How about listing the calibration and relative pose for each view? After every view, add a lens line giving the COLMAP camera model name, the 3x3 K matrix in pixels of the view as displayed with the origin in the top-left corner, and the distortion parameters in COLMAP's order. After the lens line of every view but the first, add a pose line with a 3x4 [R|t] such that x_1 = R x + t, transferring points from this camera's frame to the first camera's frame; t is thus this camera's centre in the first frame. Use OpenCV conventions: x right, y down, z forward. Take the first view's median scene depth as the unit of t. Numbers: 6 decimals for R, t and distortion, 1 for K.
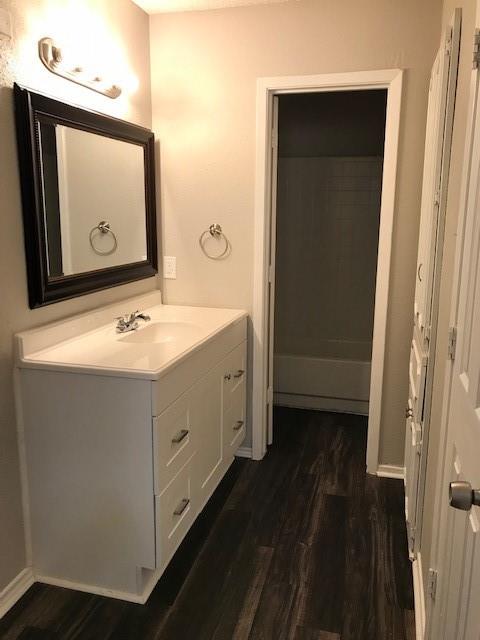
lens RADIAL K [[521.0, 0, 240.0], [0, 521.0, 320.0], [0, 0, 1]] dist [0.011487, -0.004681]
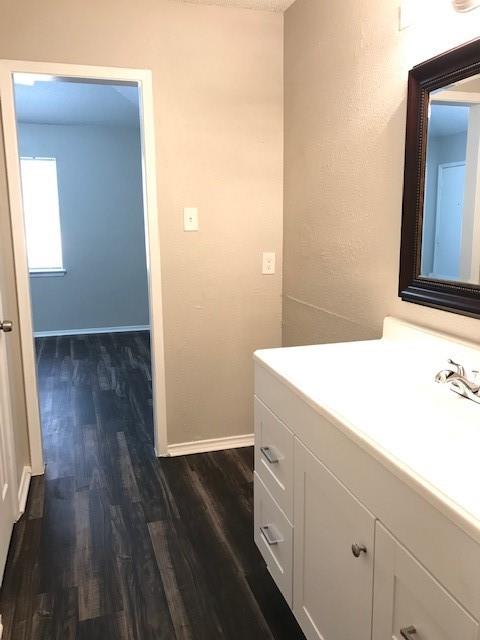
lens RADIAL K [[521.0, 0, 240.0], [0, 521.0, 320.0], [0, 0, 1]] dist [0.011487, -0.004681]
pose [[-0.847685, 0.098617, -0.521253, 0.251182], [-0.106151, 0.931168, 0.348796, -0.200316], [0.519771, 0.351001, -0.778869, 1.104647]]
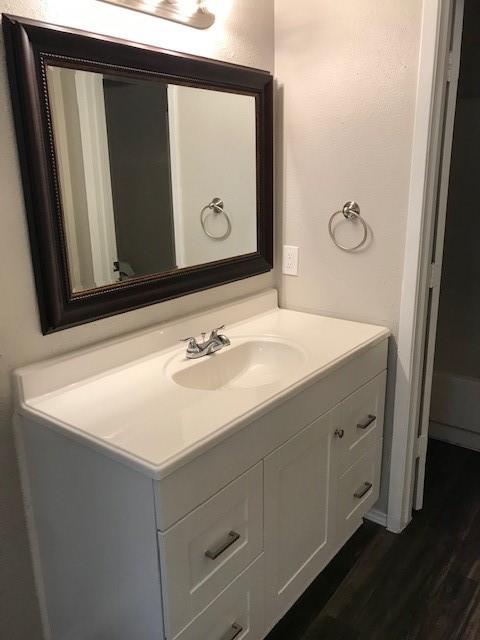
lens RADIAL K [[521.0, 0, 240.0], [0, 521.0, 320.0], [0, 0, 1]] dist [0.011487, -0.004681]
pose [[0.923882, 0.079241, -0.374384, 0.089734], [-0.049786, 0.994900, 0.087718, -0.081694], [0.379425, -0.062402, 0.923116, 0.290116]]
